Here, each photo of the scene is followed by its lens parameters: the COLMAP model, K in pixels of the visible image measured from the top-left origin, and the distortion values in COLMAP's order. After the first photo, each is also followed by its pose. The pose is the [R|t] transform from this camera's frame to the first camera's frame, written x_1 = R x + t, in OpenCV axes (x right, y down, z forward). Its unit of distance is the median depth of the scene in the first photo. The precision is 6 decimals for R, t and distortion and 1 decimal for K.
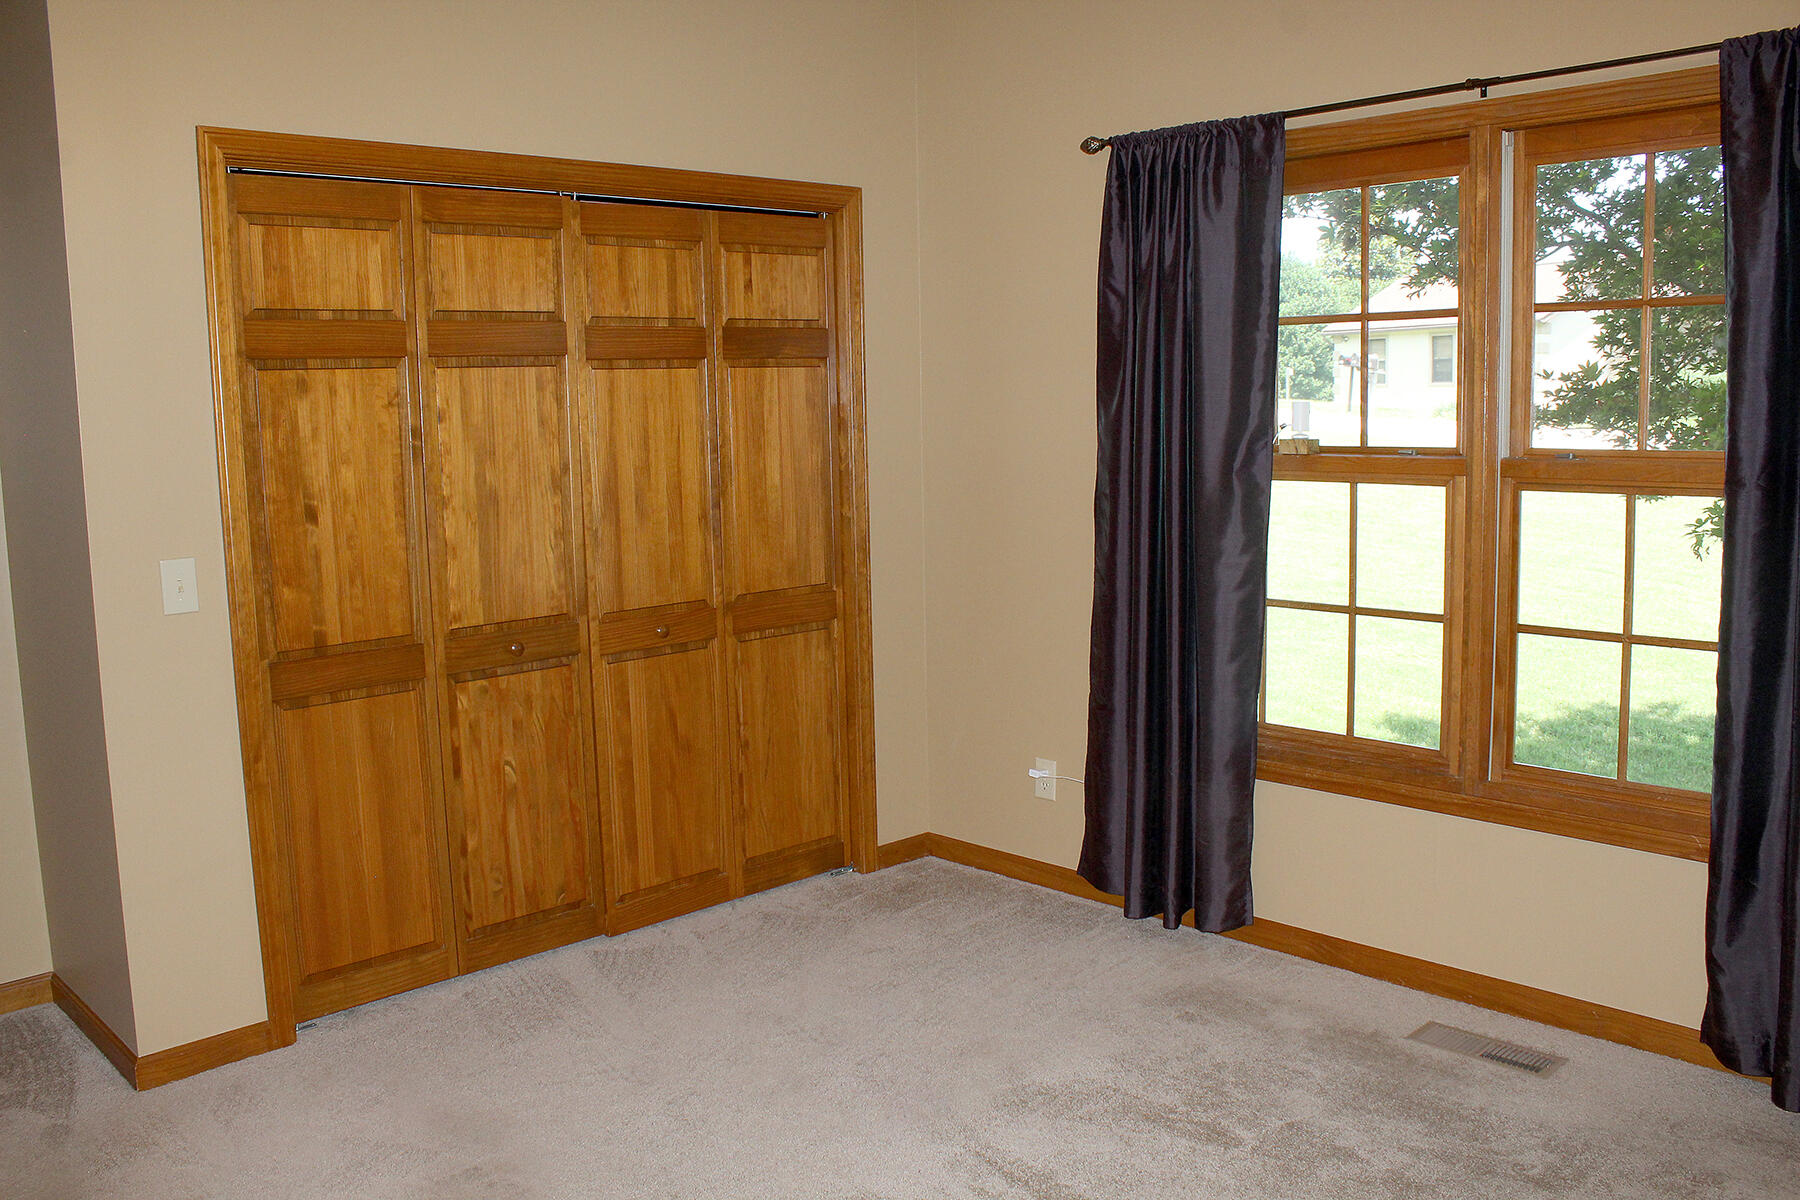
lens RADIAL K [[1528.4, 0, 900.0], [0, 1528.4, 600.0], [0, 0, 1]] dist [-0.160452, 0.122729]
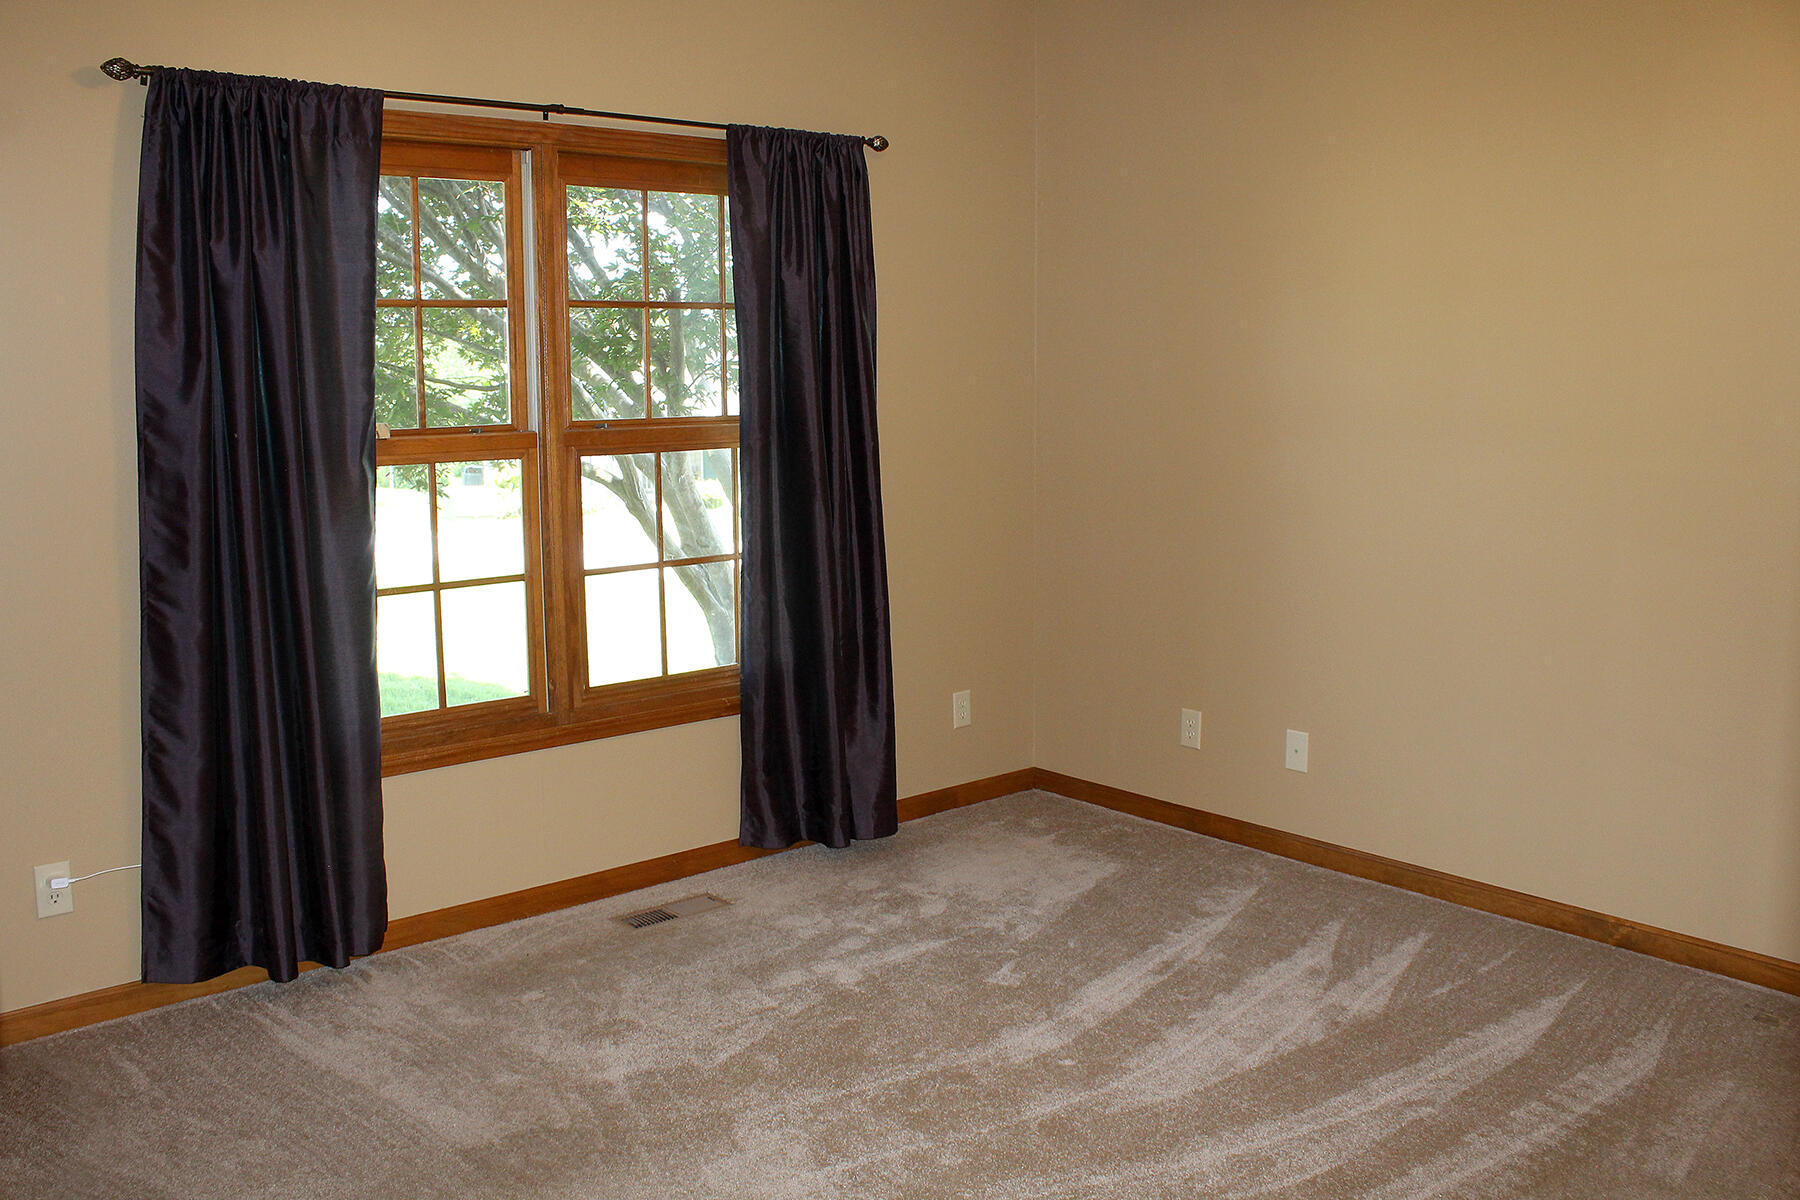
lens RADIAL K [[1528.4, 0, 900.0], [0, 1528.4, 600.0], [0, 0, 1]] dist [-0.160452, 0.122729]
pose [[0.048373, -0.130837, 0.990223, -0.710726], [0.133589, 0.983324, 0.123400, -0.069677], [-0.989856, 0.126314, 0.065045, 0.619584]]
